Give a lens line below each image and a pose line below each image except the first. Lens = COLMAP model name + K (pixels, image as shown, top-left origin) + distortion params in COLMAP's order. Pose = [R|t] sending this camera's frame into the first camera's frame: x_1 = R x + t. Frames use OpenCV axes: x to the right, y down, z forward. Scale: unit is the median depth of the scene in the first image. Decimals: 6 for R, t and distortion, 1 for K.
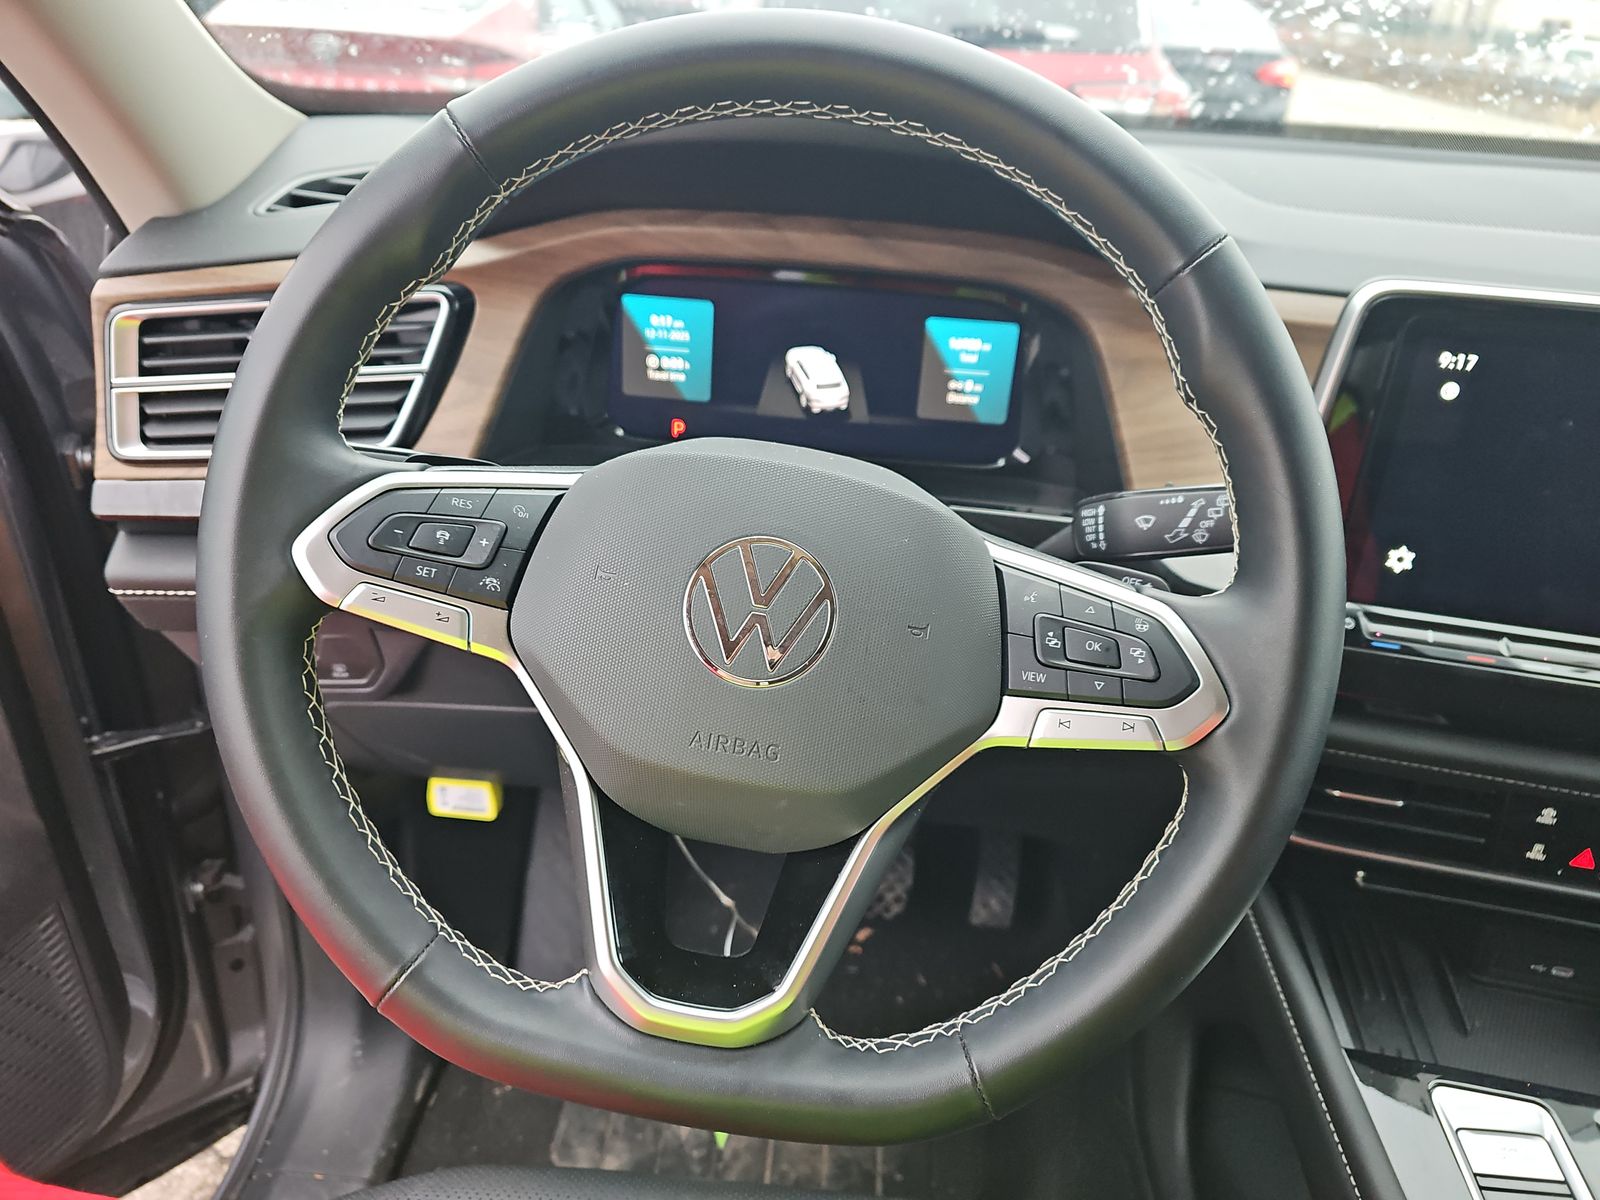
lens RADIAL K [[1046.9, 0, 798.6], [0, 1046.9, 647.9], [0, 0, 1]] dist [0.027262, -0.027570]
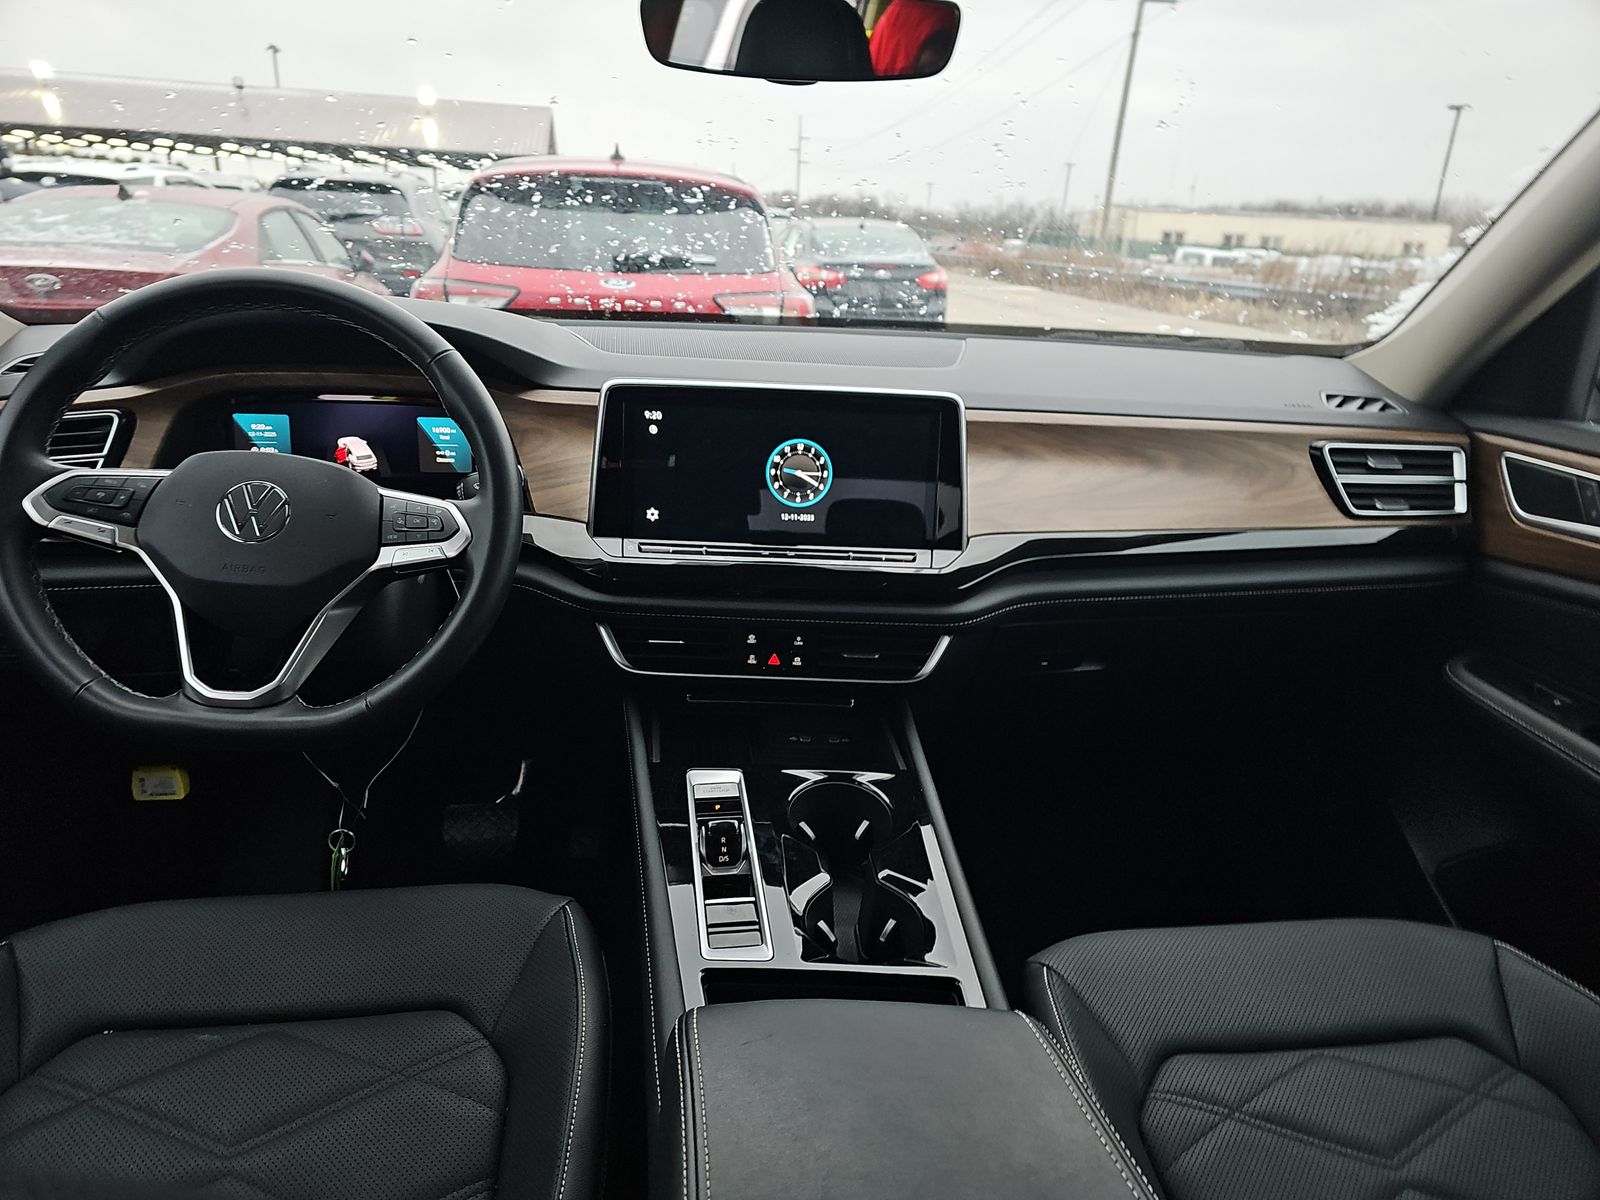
lens RADIAL K [[1046.9, 0, 798.6], [0, 1046.9, 647.9], [0, 0, 1]] dist [0.027262, -0.027570]
pose [[0.975145, -0.092804, 0.201194, 0.399748], [0.125196, 0.979986, -0.154769, 0.480236], [-0.182804, 0.176111, 0.967247, -0.874783]]
